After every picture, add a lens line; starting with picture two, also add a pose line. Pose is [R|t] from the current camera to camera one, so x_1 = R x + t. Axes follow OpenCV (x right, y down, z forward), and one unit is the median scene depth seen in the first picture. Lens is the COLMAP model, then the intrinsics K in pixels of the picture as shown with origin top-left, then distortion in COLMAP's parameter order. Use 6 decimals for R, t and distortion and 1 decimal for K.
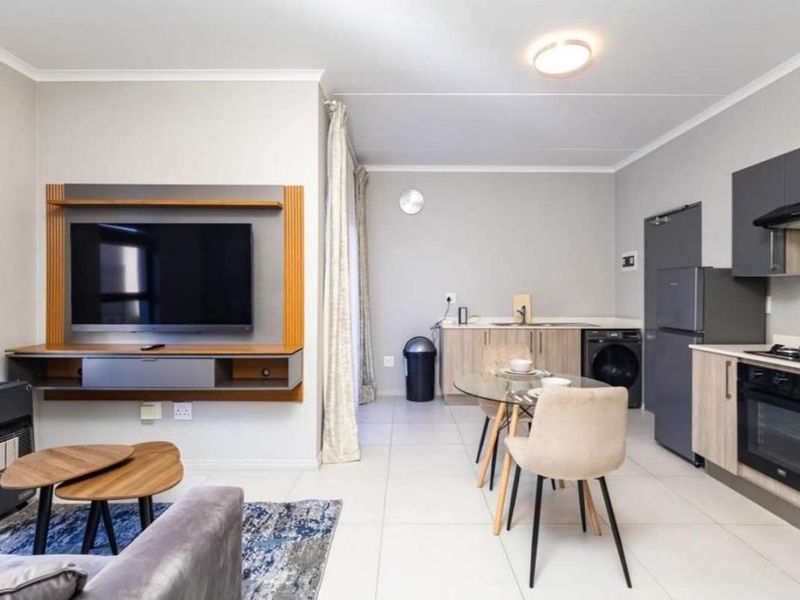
lens RADIAL K [[439.4, 0, 399.0], [0, 439.4, 296.5], [0, 0, 1]] dist [0.001567, 0.001936]
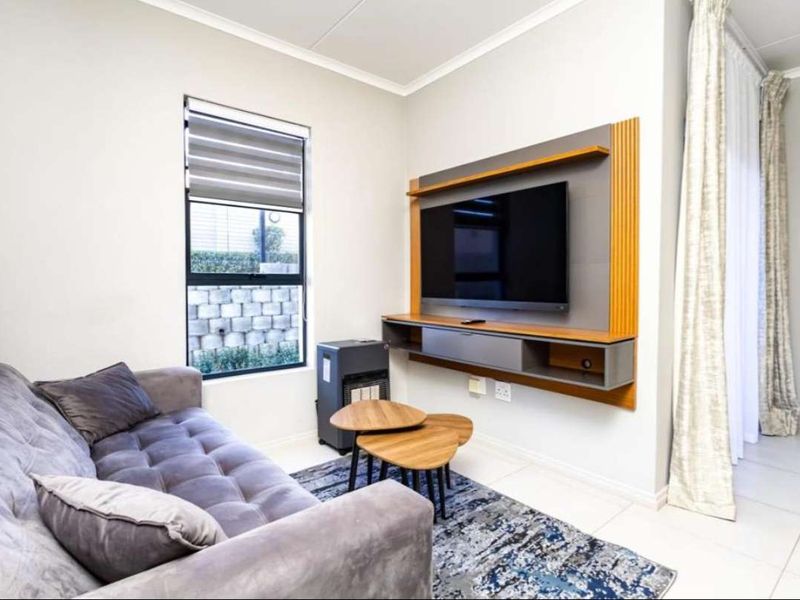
lens RADIAL K [[425.9, 0, 397.5], [0, 425.9, 292.1], [0, 0, 1]] dist [0.002625, 0.002714]
pose [[0.634864, 0.016798, -0.772441, 0.081359], [-0.003556, 0.999817, 0.018820, 0.027767], [0.772615, -0.009201, 0.634808, 0.237364]]
